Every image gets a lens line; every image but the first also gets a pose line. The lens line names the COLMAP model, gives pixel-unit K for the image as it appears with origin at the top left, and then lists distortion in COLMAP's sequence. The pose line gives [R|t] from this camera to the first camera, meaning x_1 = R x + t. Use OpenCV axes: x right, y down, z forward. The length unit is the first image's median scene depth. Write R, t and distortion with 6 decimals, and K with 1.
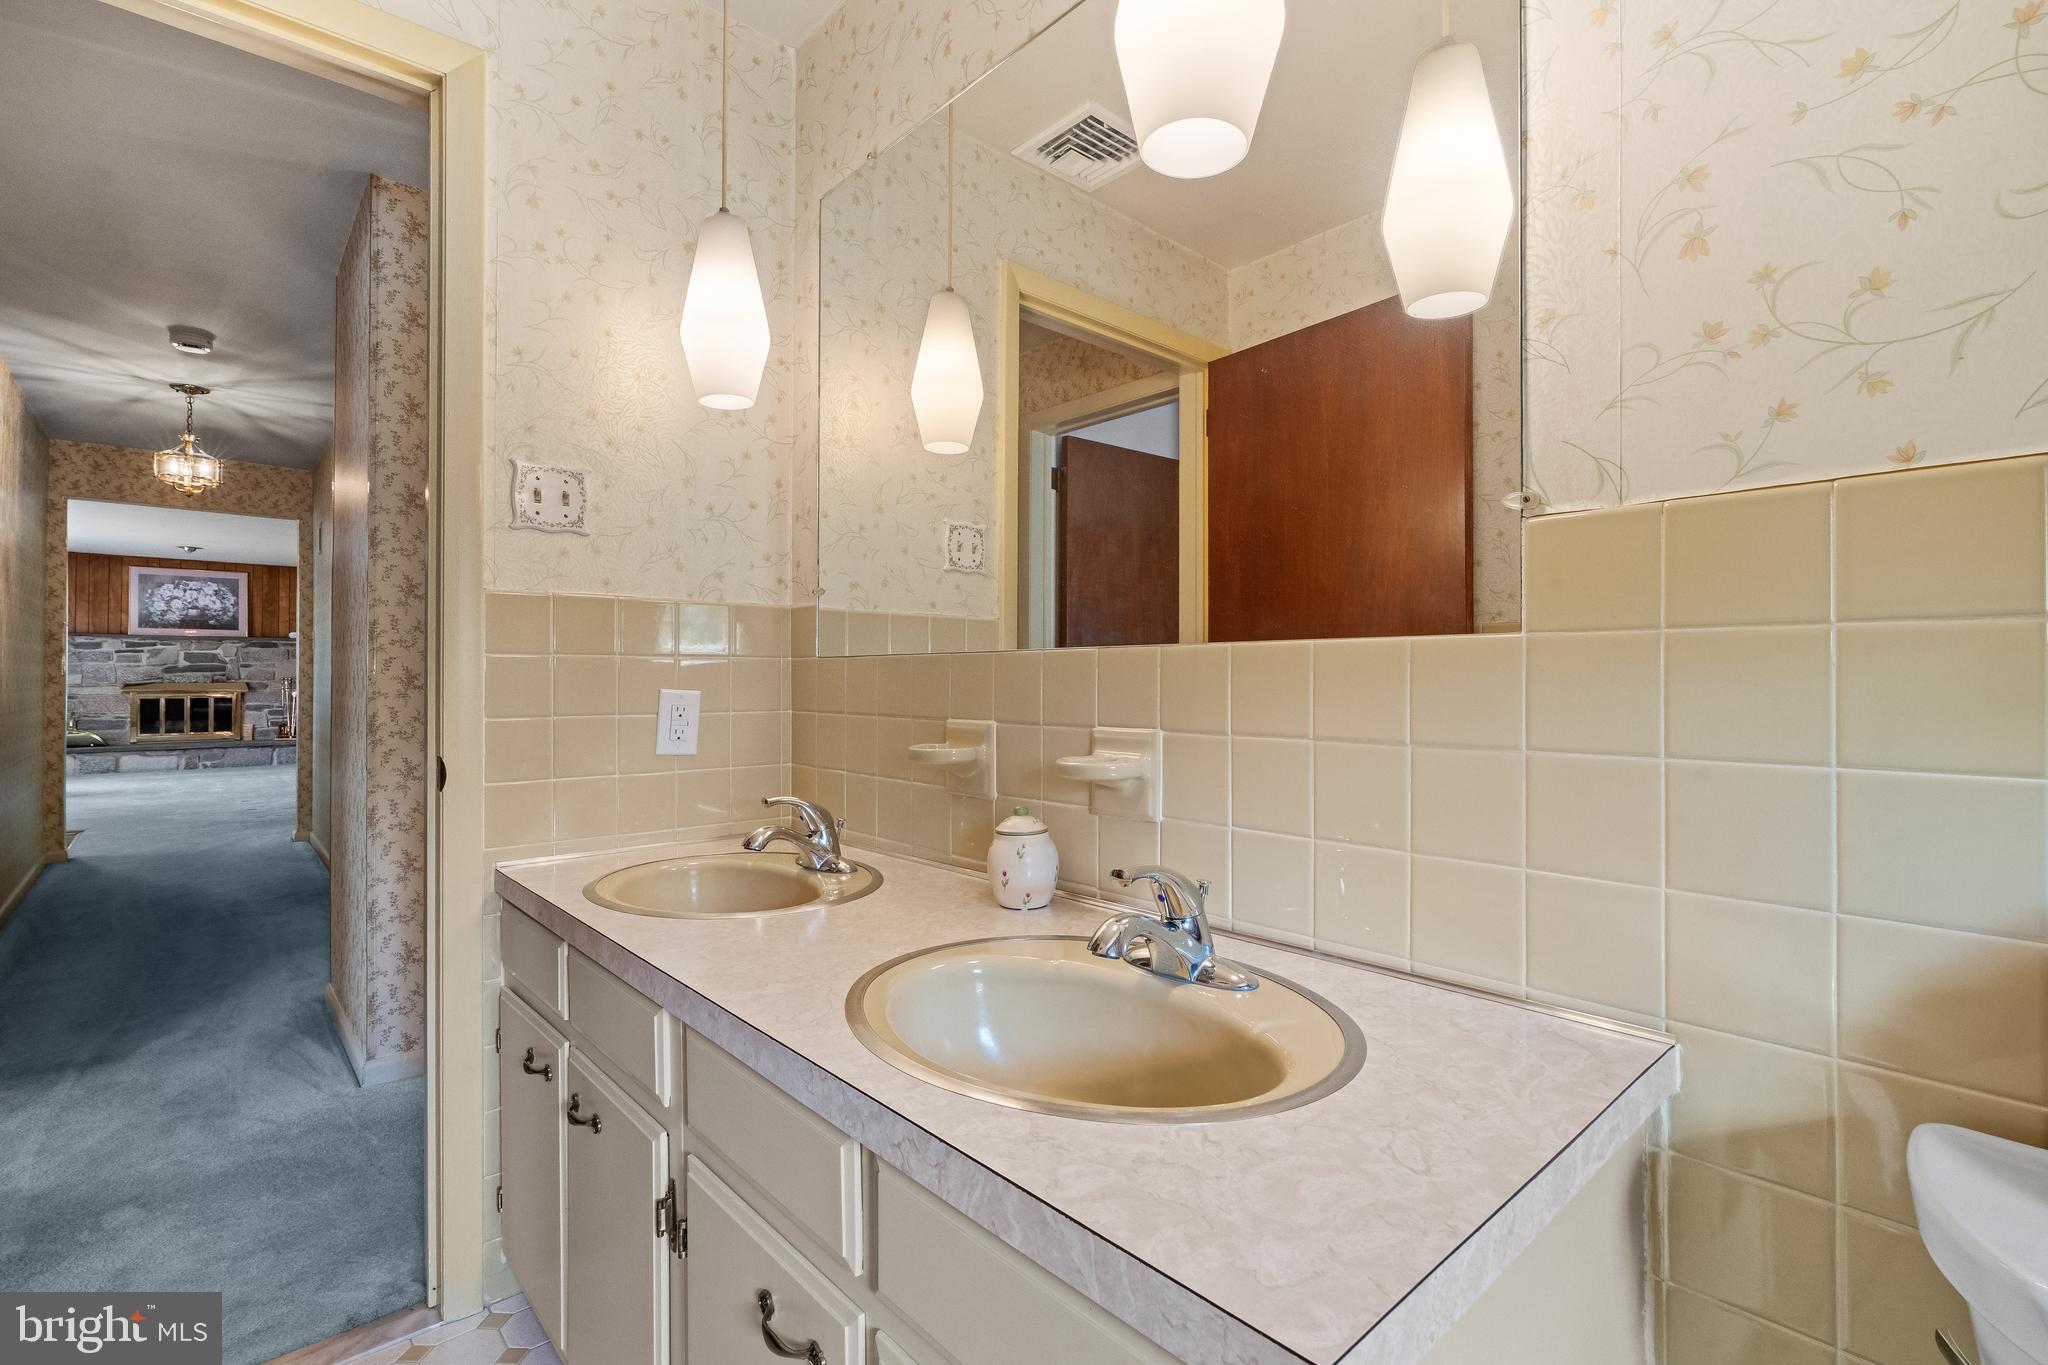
lens RADIAL K [[928.7, 0, 1008.1], [0, 928.7, 669.1], [0, 0, 1]] dist [-0.008350, 0.003679]
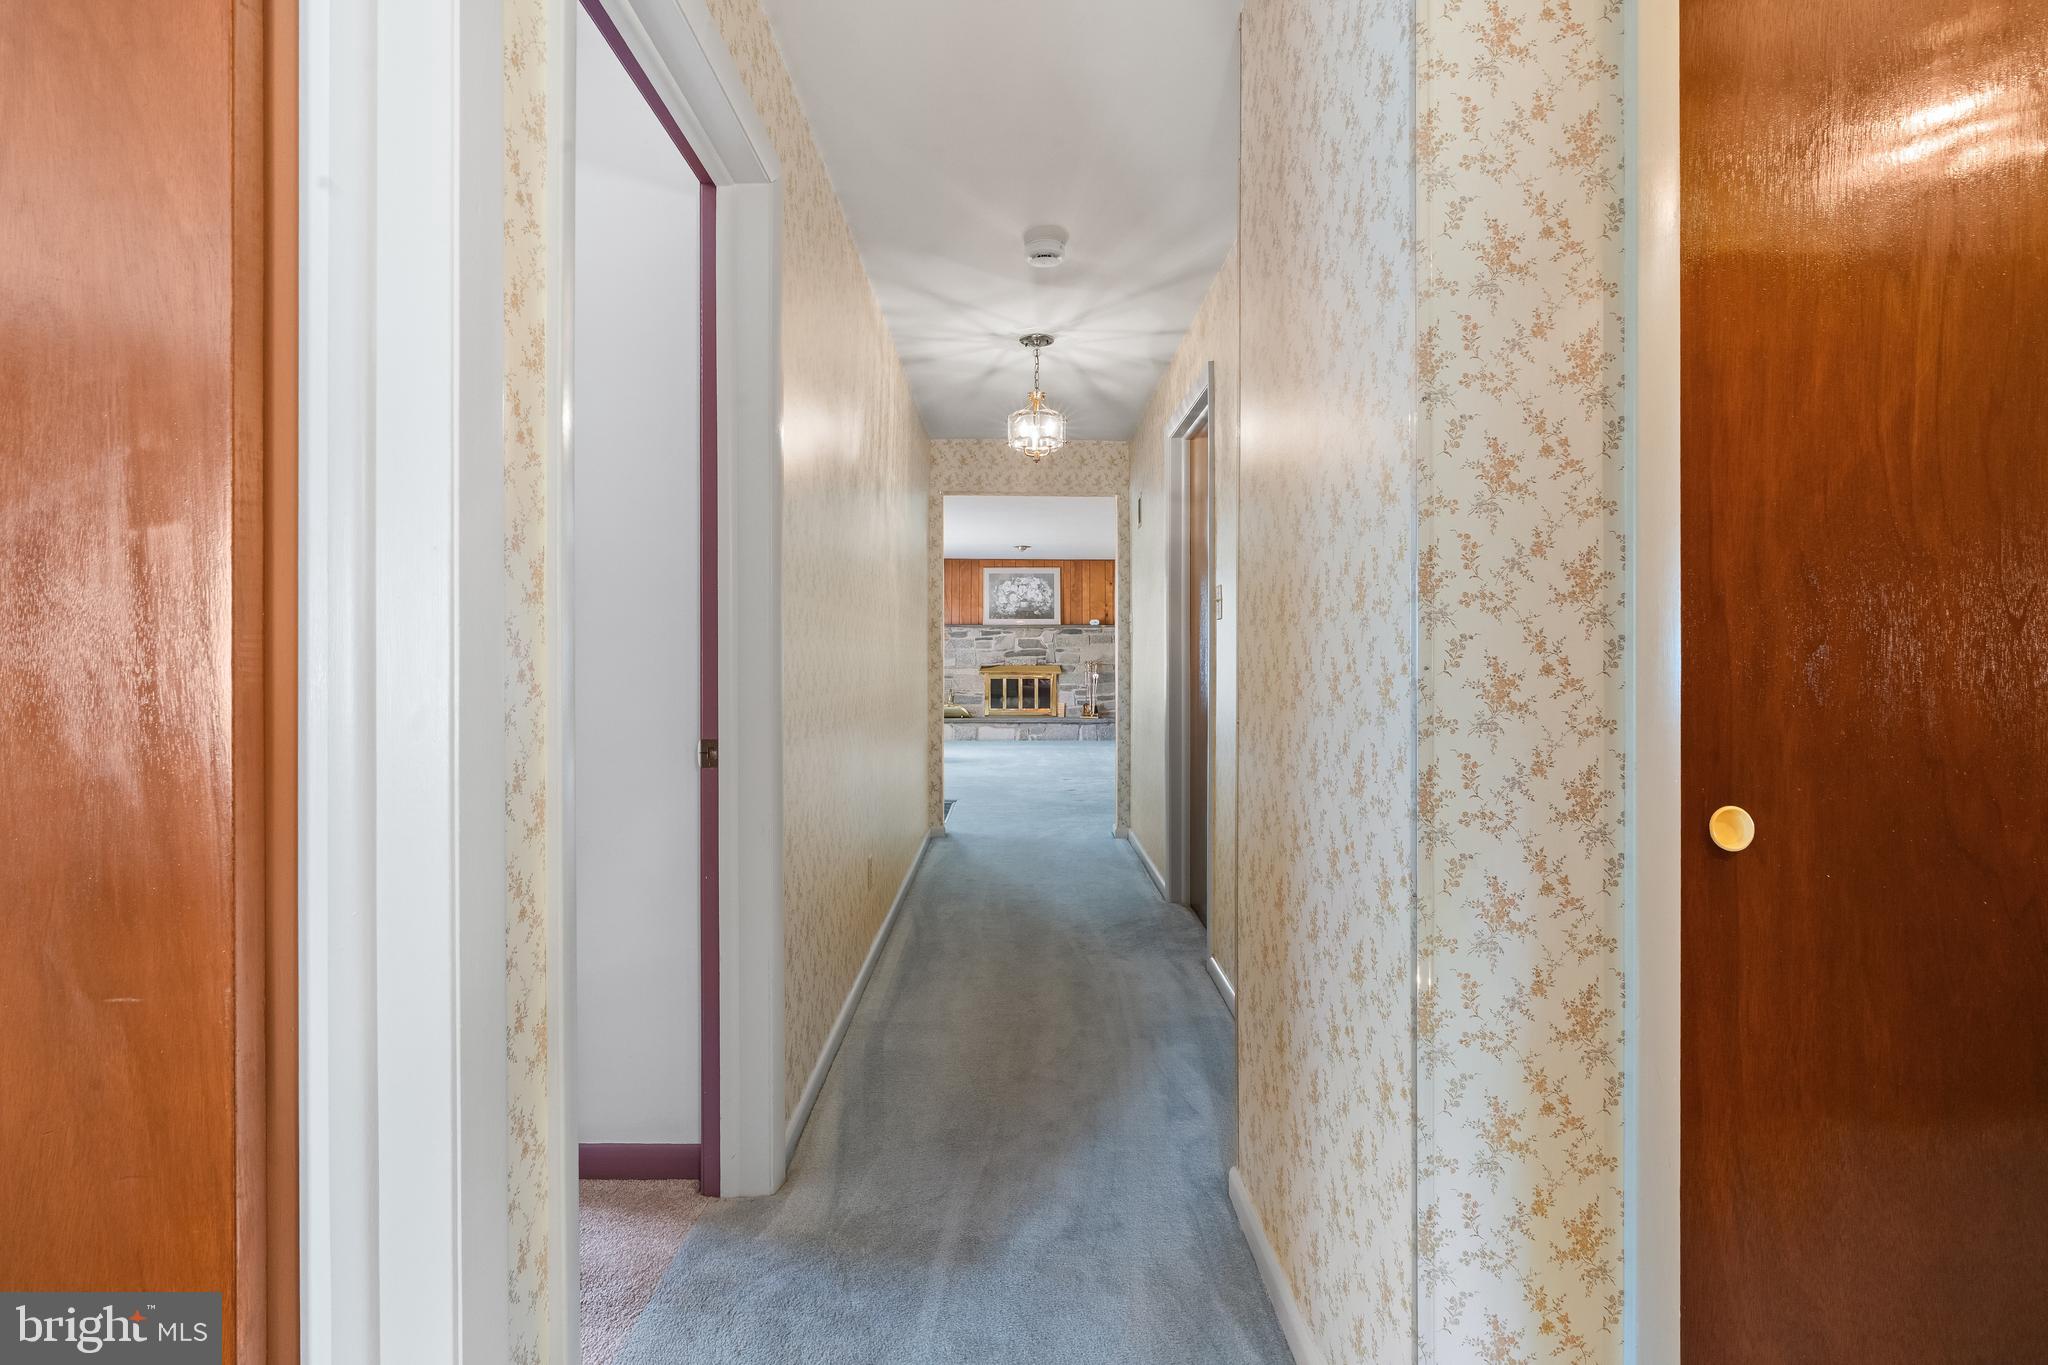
lens RADIAL K [[928.7, 0, 1008.1], [0, 928.7, 669.1], [0, 0, 1]] dist [-0.008350, 0.003679]
pose [[0.744081, 0.008118, -0.668040, -0.124375], [0.005029, 0.999830, 0.017752, -0.001364], [0.668070, -0.016568, 0.743914, 0.126777]]
